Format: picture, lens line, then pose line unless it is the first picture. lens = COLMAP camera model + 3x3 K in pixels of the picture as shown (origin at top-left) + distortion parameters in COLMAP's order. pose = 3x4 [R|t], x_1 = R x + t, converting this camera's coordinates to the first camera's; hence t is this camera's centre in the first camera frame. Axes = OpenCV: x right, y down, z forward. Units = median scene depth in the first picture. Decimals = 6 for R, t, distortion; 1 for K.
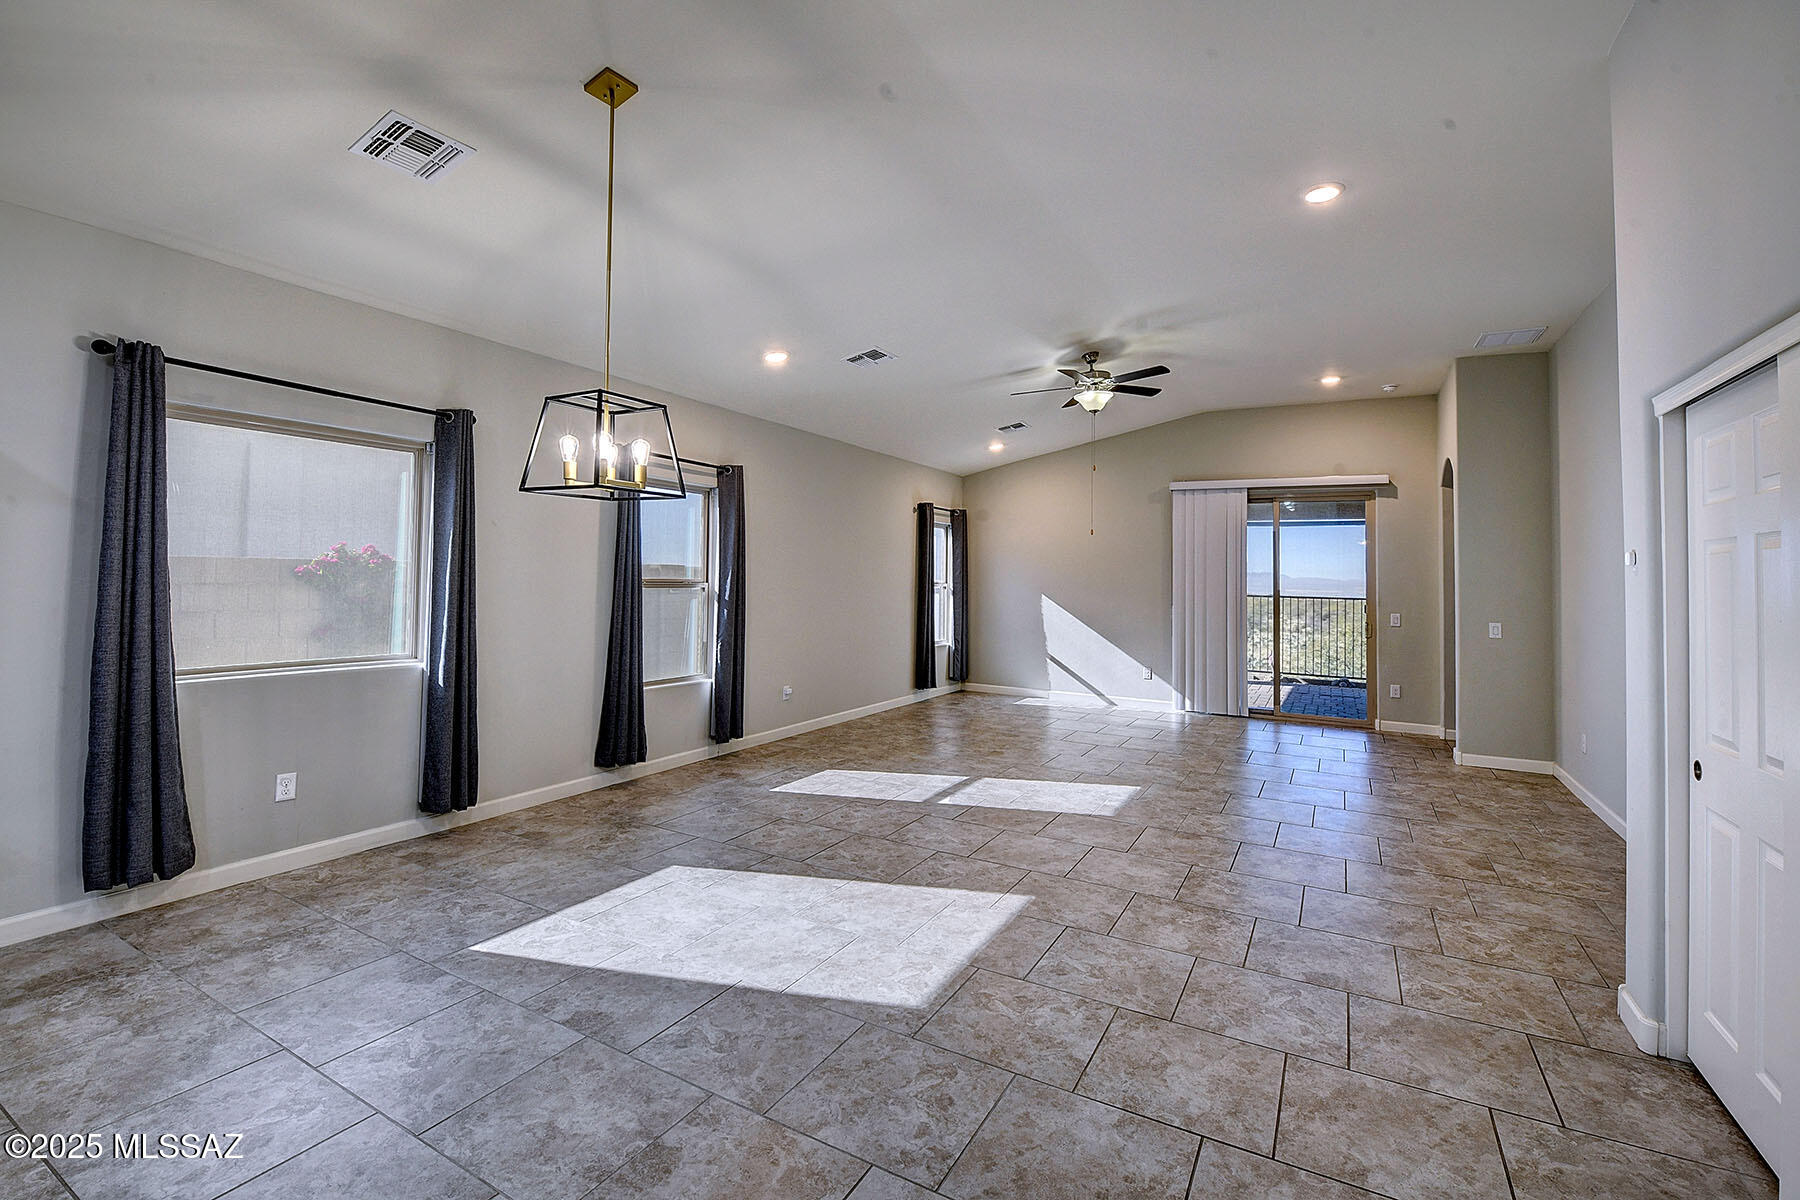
lens RADIAL K [[789.9, 0, 857.9], [0, 789.9, 583.0], [0, 0, 1]] dist [-0.012134, -0.001228]
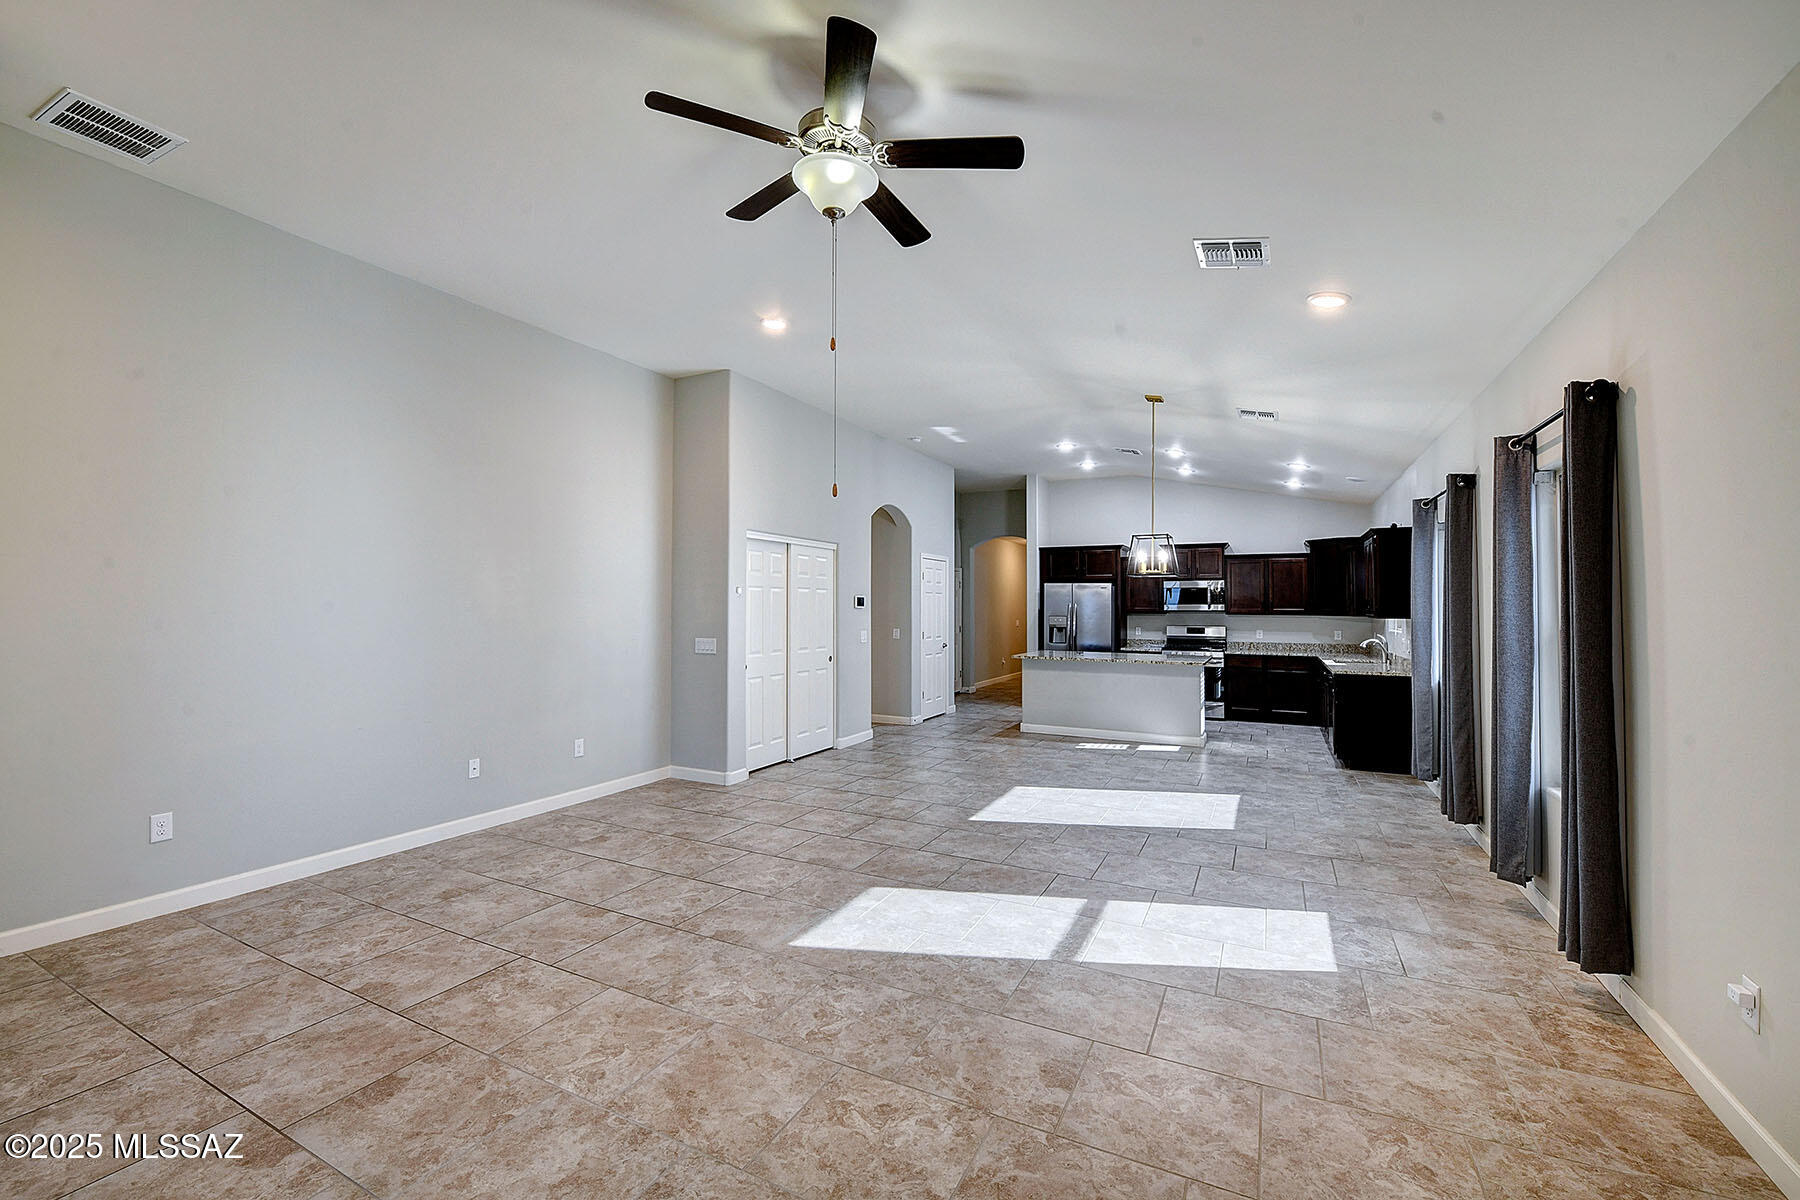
lens RADIAL K [[763.5, 0, 877.9], [0, 763.5, 584.0], [0, 0, 1]] dist [-0.009990, -0.004189]
pose [[-0.996025, -0.032681, -0.082857, 0.399585], [-0.031081, 0.999306, -0.020526, -0.012356], [0.083470, -0.017869, -0.996350, 1.808951]]
